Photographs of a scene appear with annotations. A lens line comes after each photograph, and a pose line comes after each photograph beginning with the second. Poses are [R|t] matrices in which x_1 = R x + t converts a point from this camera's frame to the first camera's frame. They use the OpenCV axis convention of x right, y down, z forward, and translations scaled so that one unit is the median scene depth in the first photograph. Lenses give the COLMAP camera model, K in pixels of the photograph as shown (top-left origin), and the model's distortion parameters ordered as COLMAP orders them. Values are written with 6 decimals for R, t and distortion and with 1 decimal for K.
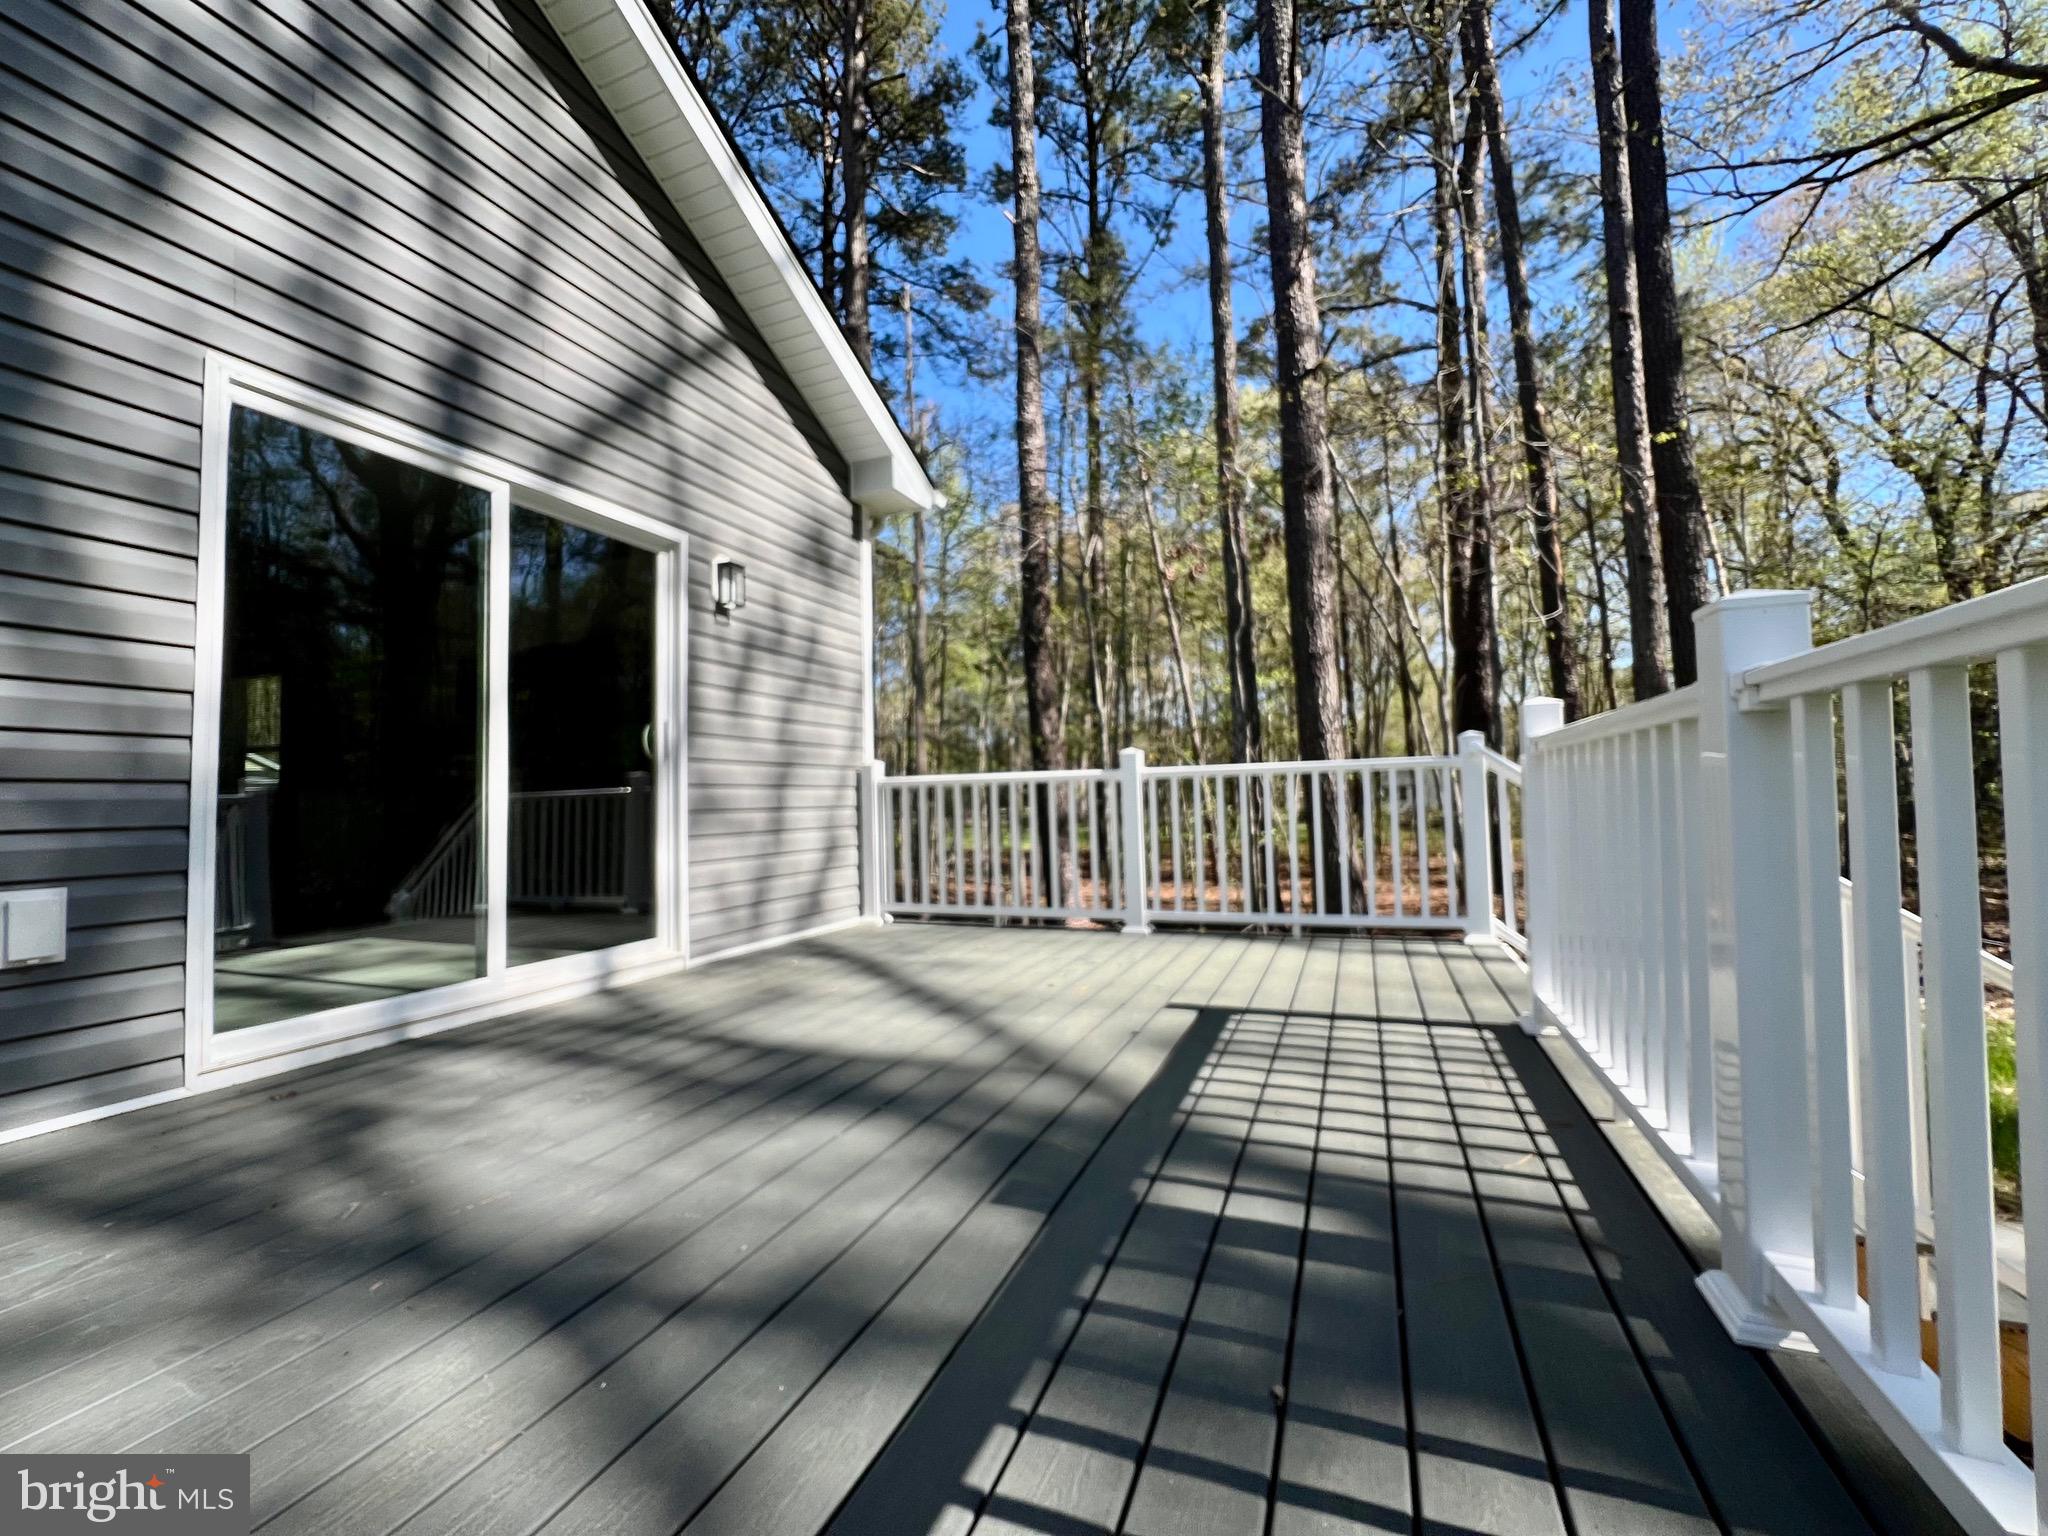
lens RADIAL K [[845.4, 0, 1014.0], [0, 845.4, 764.6], [0, 0, 1]] dist [-0.016401, 0.000049]
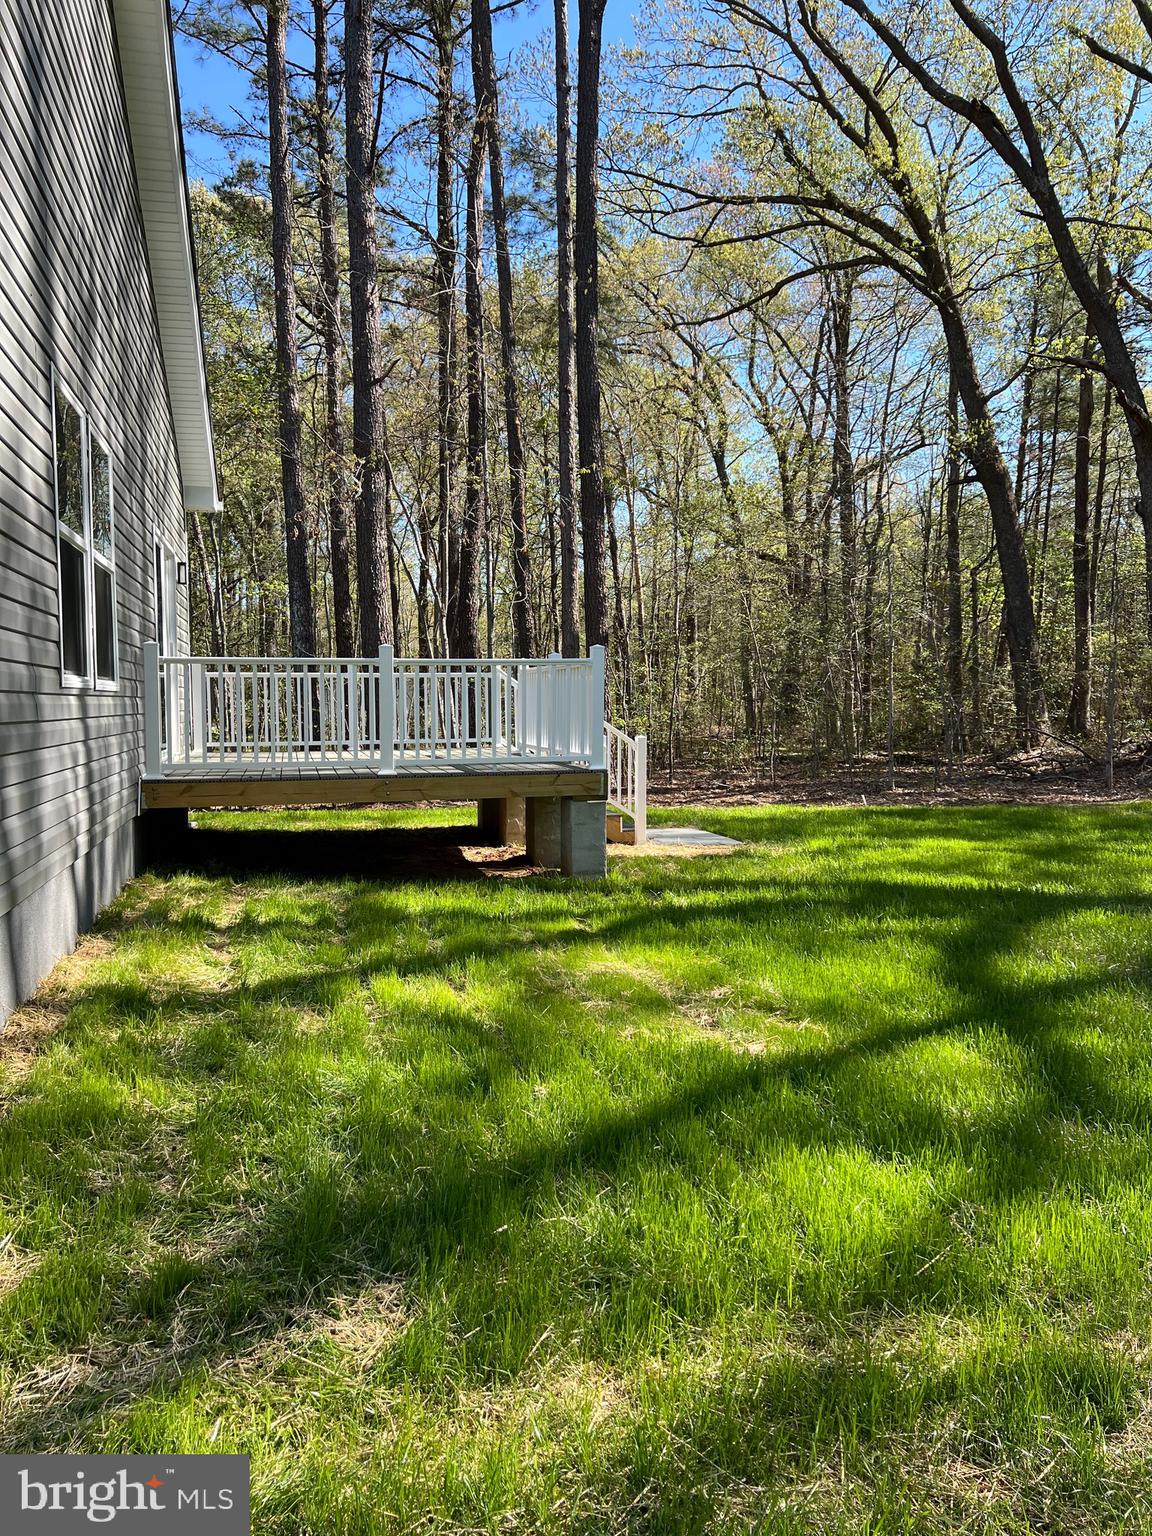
lens RADIAL K [[1178.0, 0, 576.0], [0, 1178.0, 768.0], [0, 0, 1]] dist [0.062258, -0.001225]
pose [[0.804110, -0.011200, 0.594376, -0.374109], [-0.044242, 0.995923, 0.078619, -0.003963], [-0.592833, -0.089515, 0.800335, -0.544751]]
